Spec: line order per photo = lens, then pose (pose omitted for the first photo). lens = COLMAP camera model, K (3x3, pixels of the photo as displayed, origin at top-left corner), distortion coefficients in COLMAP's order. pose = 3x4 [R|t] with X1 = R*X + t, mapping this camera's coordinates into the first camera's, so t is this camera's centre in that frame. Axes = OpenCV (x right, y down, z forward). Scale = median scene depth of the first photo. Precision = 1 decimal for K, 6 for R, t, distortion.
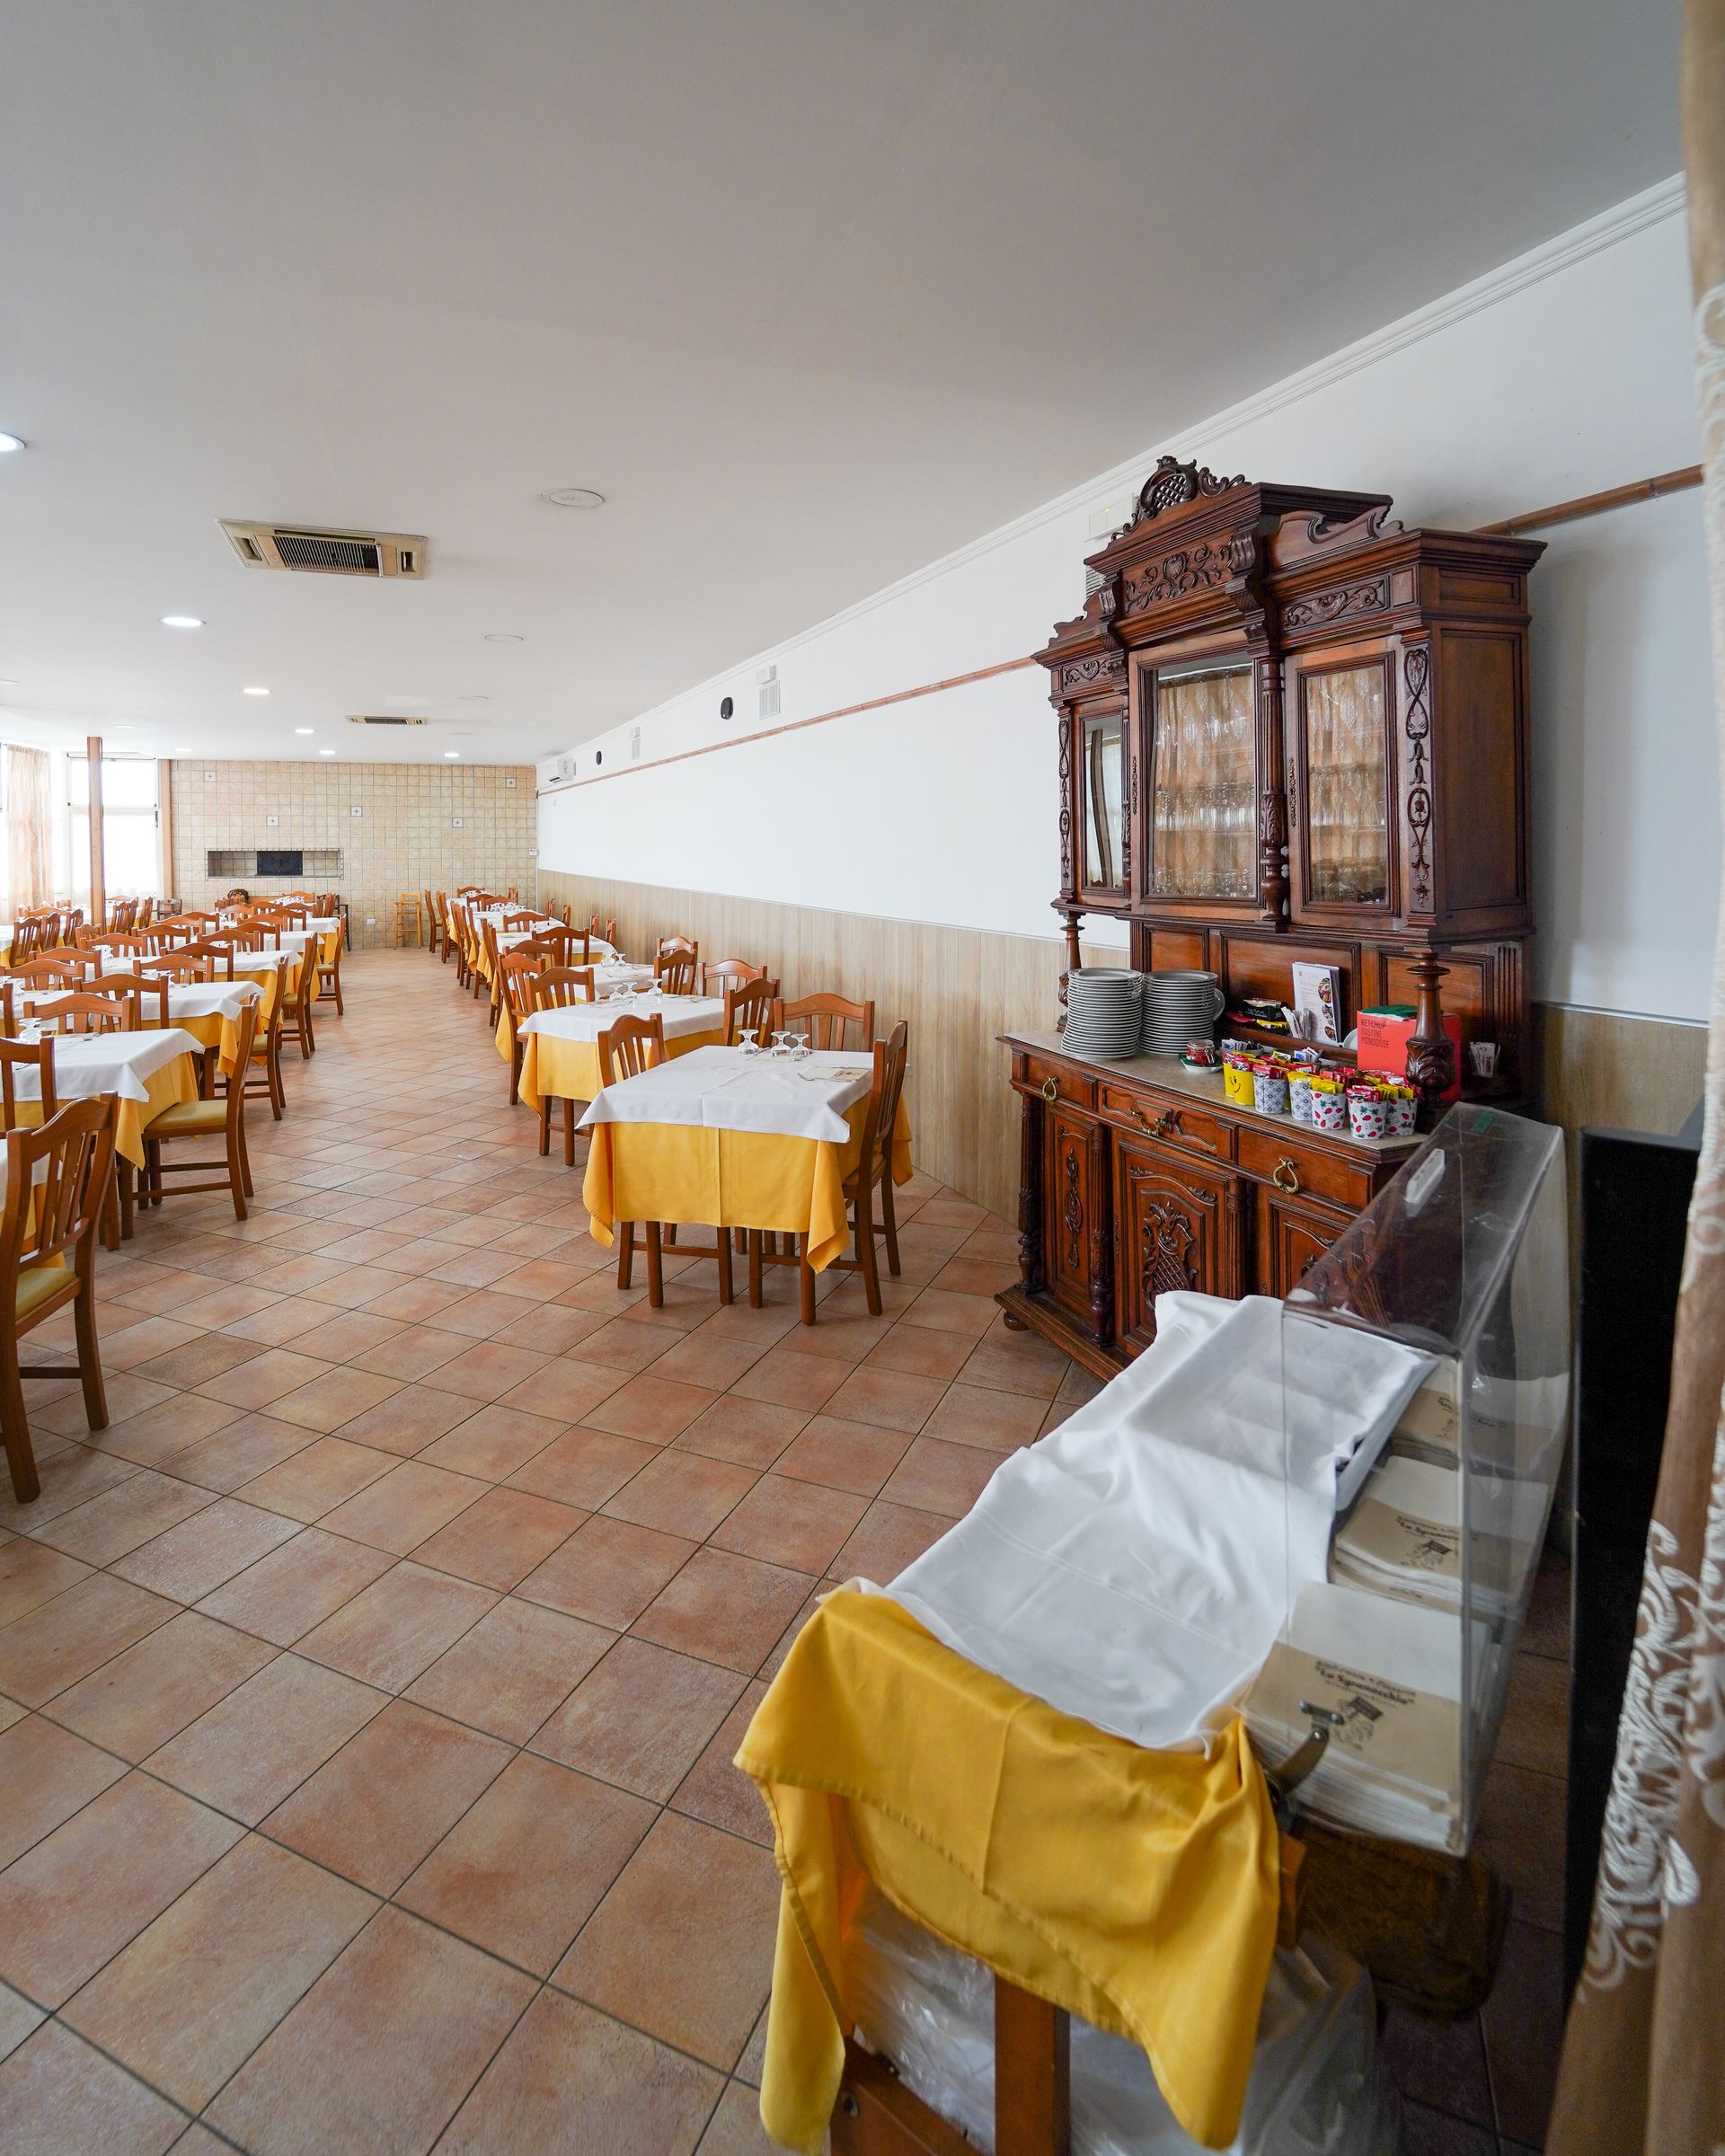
lens RADIAL K [[1051.5, 0, 861.3], [0, 1051.5, 869.1], [0, 0, 1]] dist [-0.018453, -0.001356]
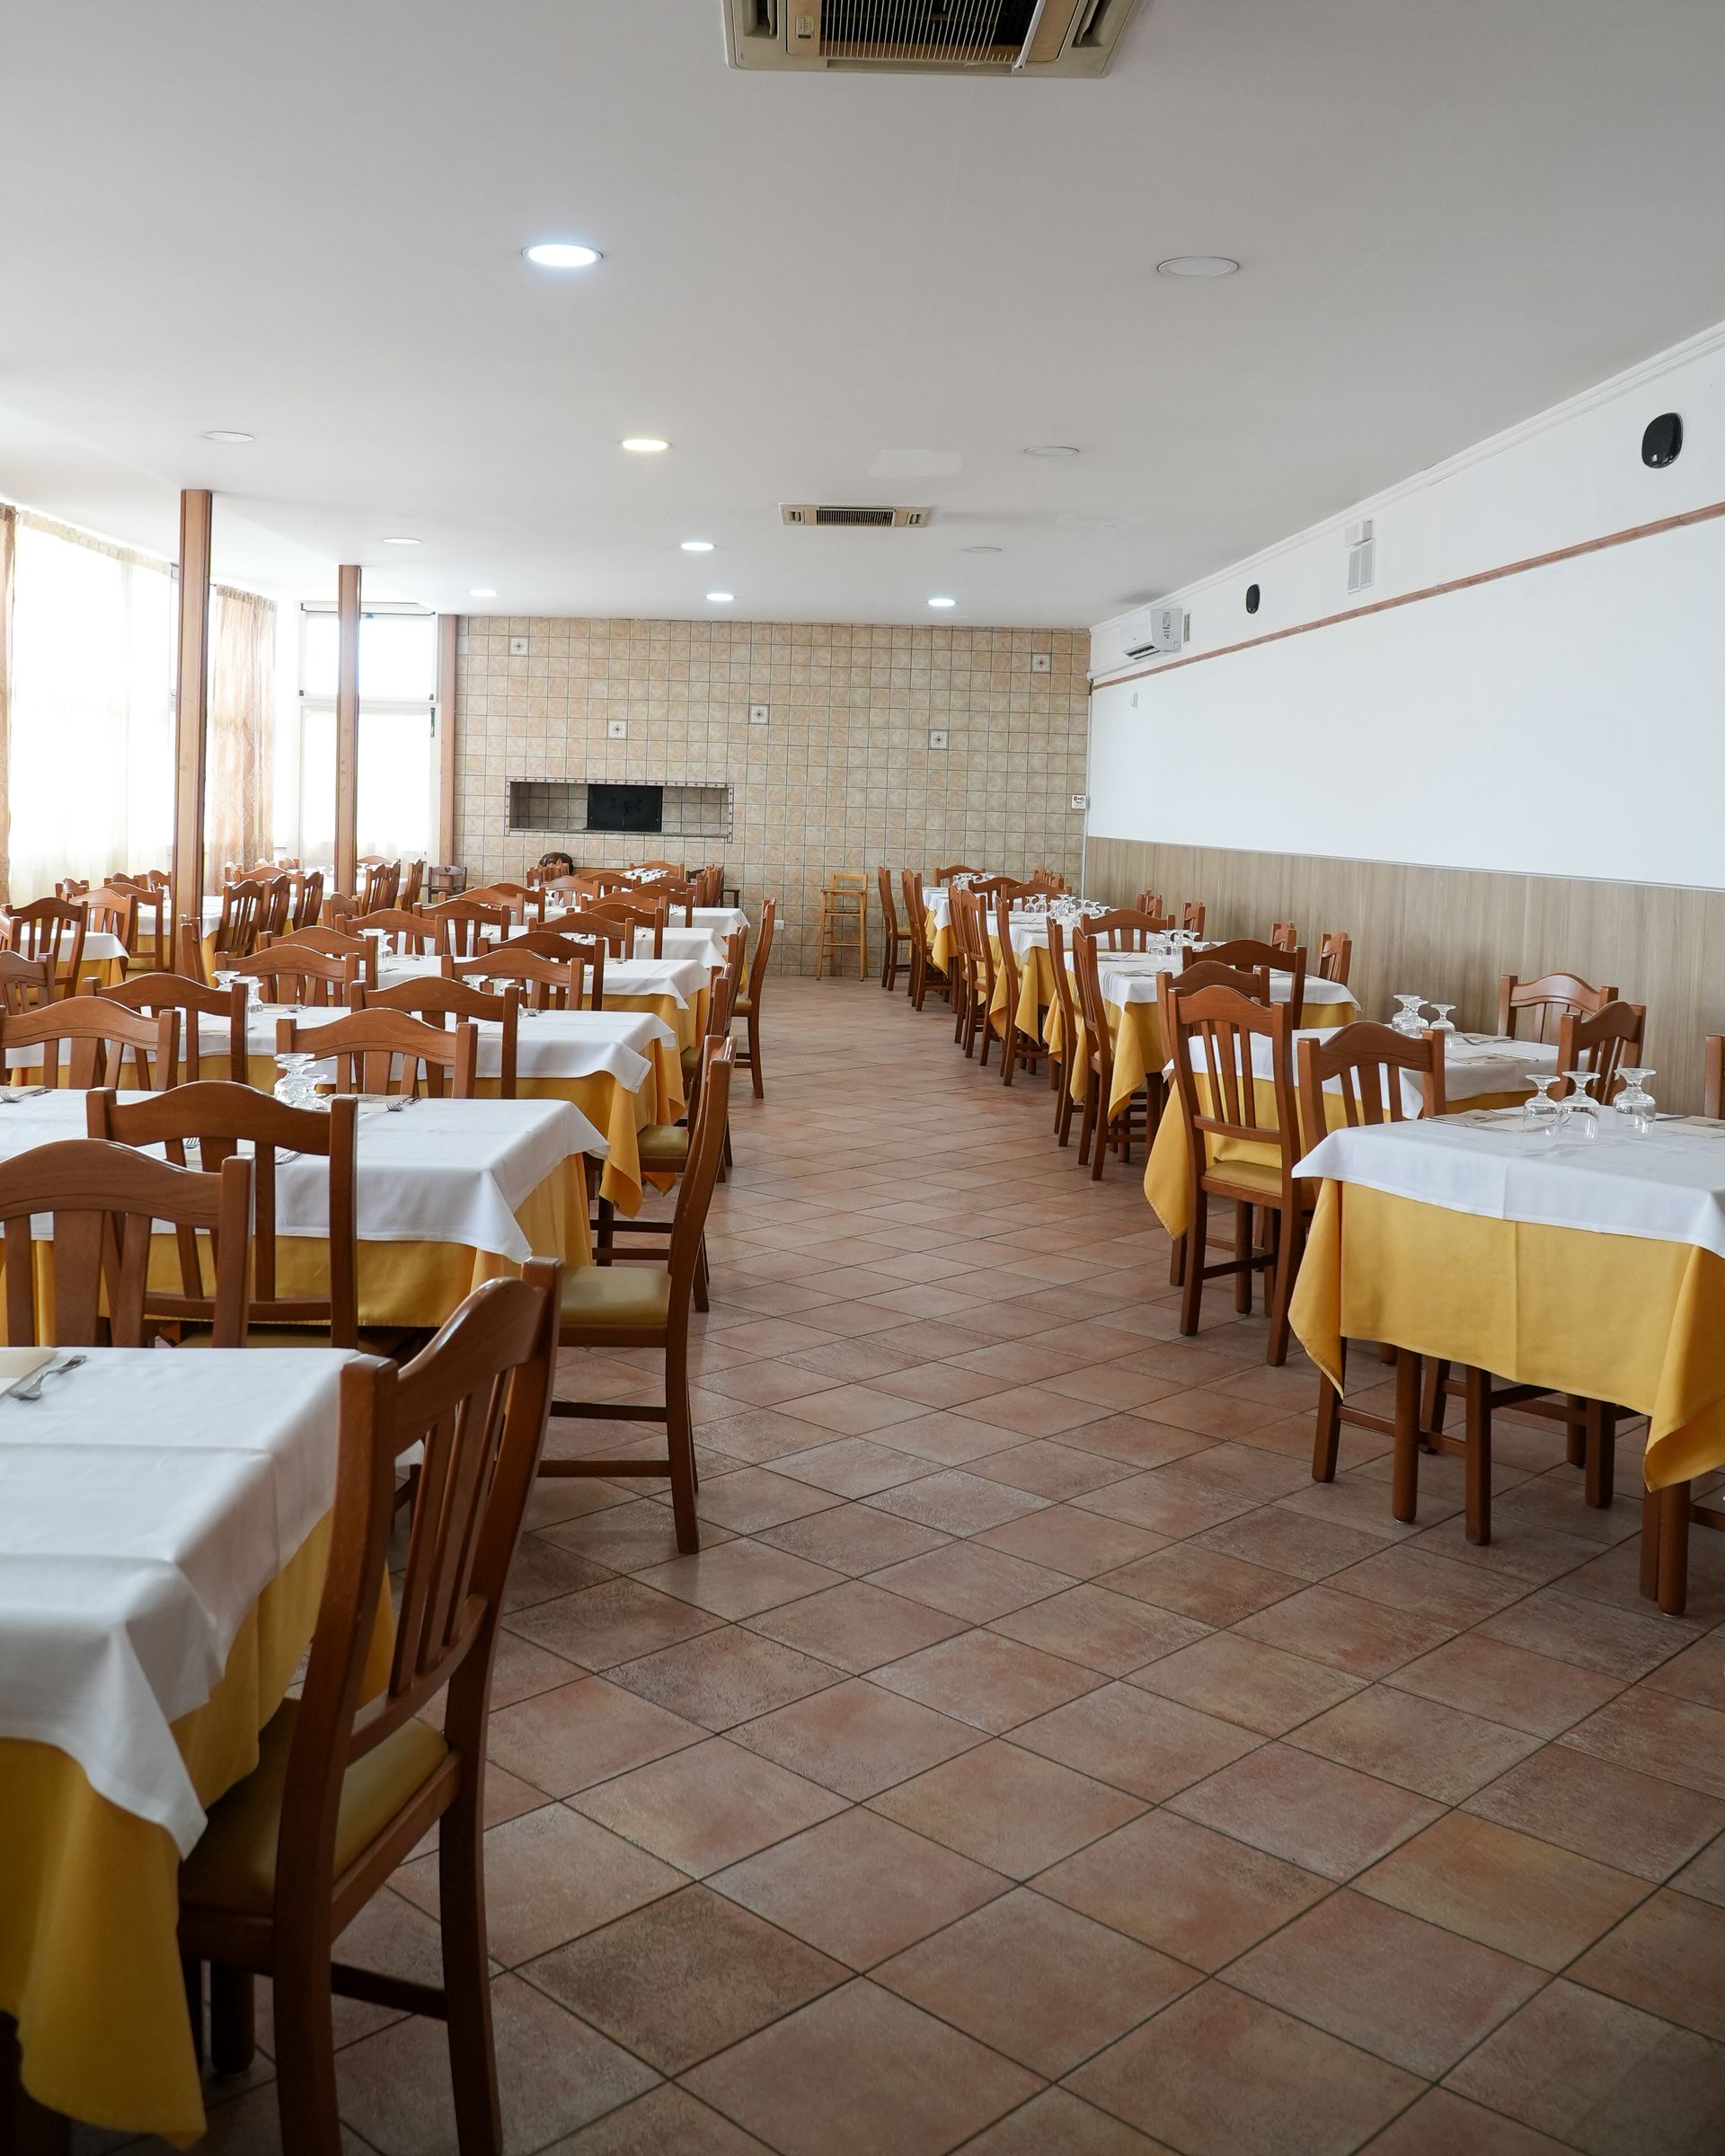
lens RADIAL K [[2083.0, 0, 876.6], [0, 2083.0, 871.8], [0, 0, 1]] dist [-0.015992, 0.000000]
pose [[0.930933, 0.040378, -0.362952, -0.197109], [-0.038043, 0.999184, 0.013581, 0.034947], [0.363204, 0.001165, 0.931709, 0.200019]]
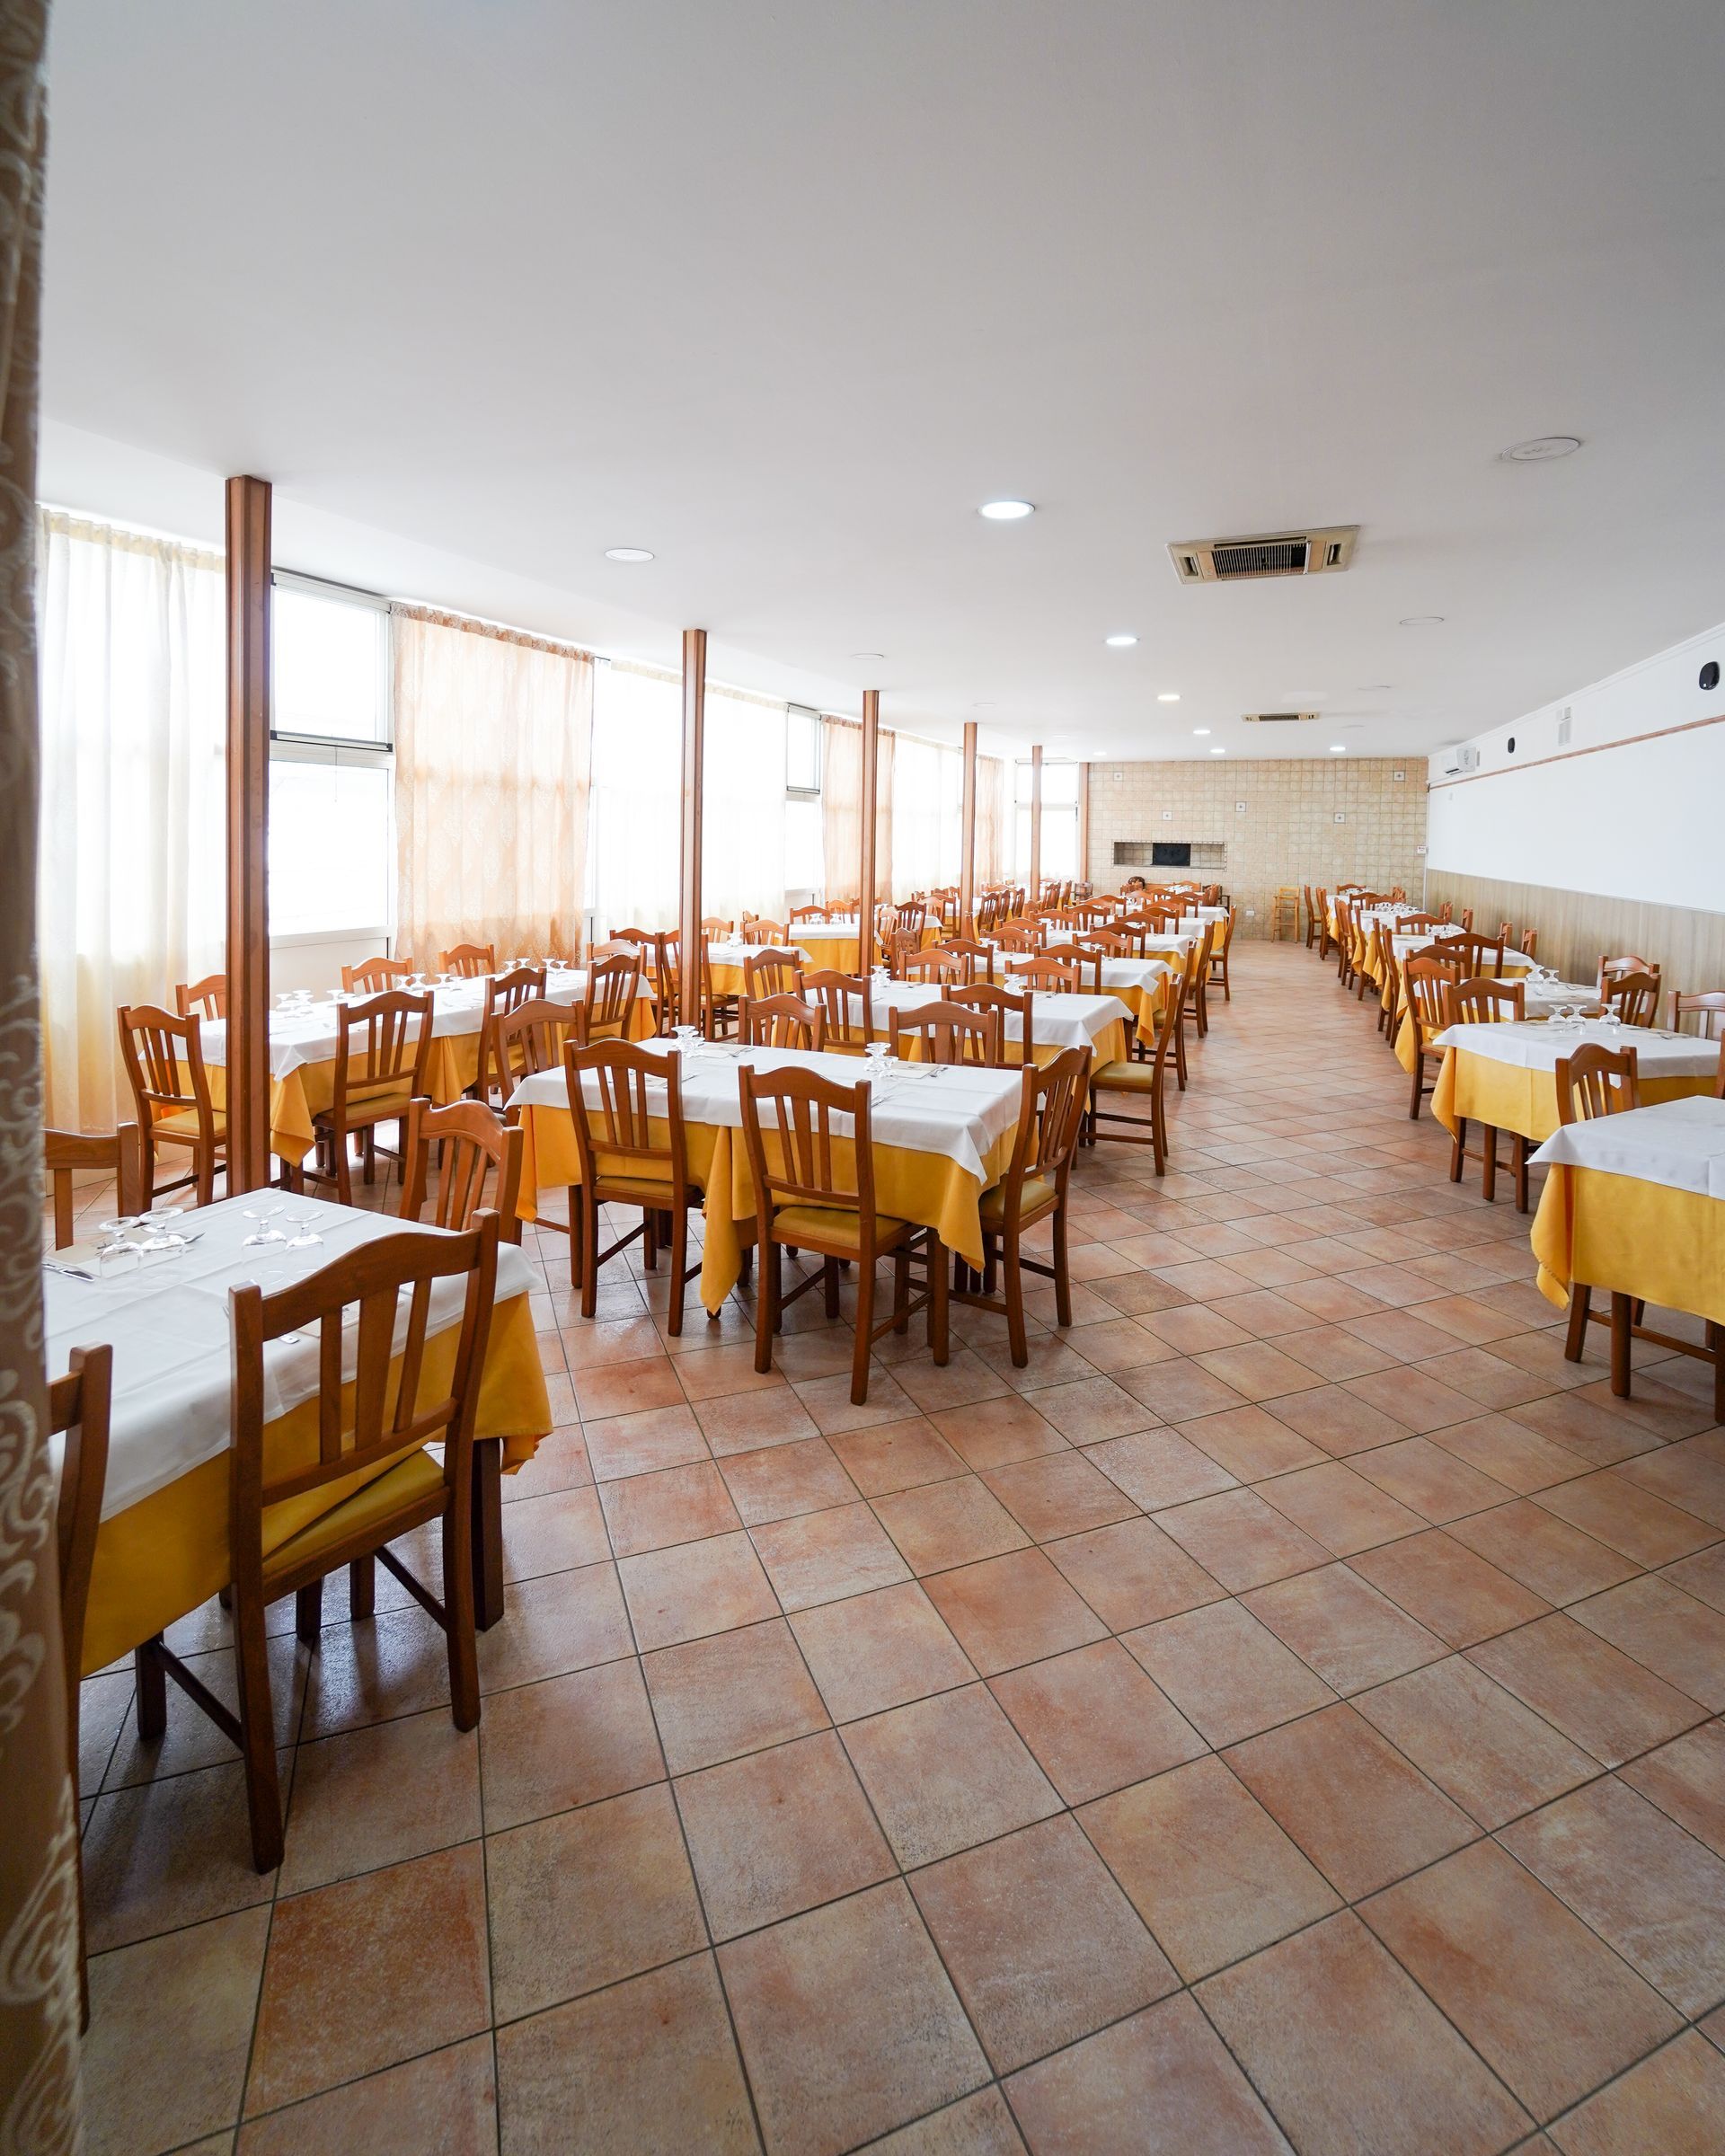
lens RADIAL K [[1051.5, 0, 869.0], [0, 1051.5, 867.4], [0, 0, 1]] dist [-0.018453, -0.001356]
pose [[0.710128, 0.035378, -0.703183, -0.038303], [-0.033426, 0.999305, 0.016520, 0.001191], [0.703278, 0.011773, 0.710817, -0.011740]]
